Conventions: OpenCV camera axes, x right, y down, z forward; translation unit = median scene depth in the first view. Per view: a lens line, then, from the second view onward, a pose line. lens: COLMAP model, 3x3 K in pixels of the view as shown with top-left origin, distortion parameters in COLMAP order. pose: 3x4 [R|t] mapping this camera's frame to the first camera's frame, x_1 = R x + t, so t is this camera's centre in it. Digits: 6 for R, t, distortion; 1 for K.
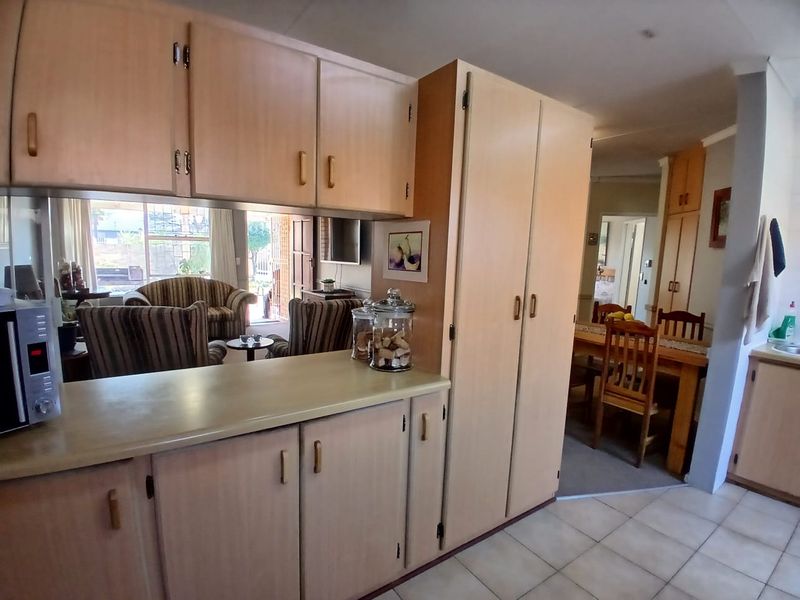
lens RADIAL K [[392.8, 0, 397.7], [0, 392.8, 312.9], [0, 0, 1]] dist [0.001475, -0.046918]
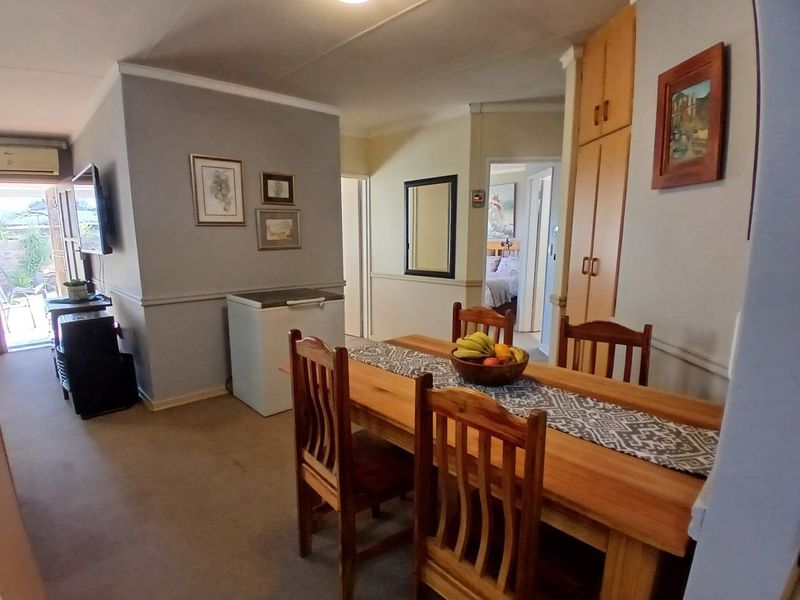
lens RADIAL K [[409.9, 0, 379.7], [0, 409.9, 316.0], [0, 0, 1]] dist [-0.000432, -0.044528]
pose [[0.989598, -0.067896, 0.126833, 0.236397], [0.061772, 0.996755, 0.051615, -0.033998], [-0.129926, -0.043244, 0.990580, 0.322714]]
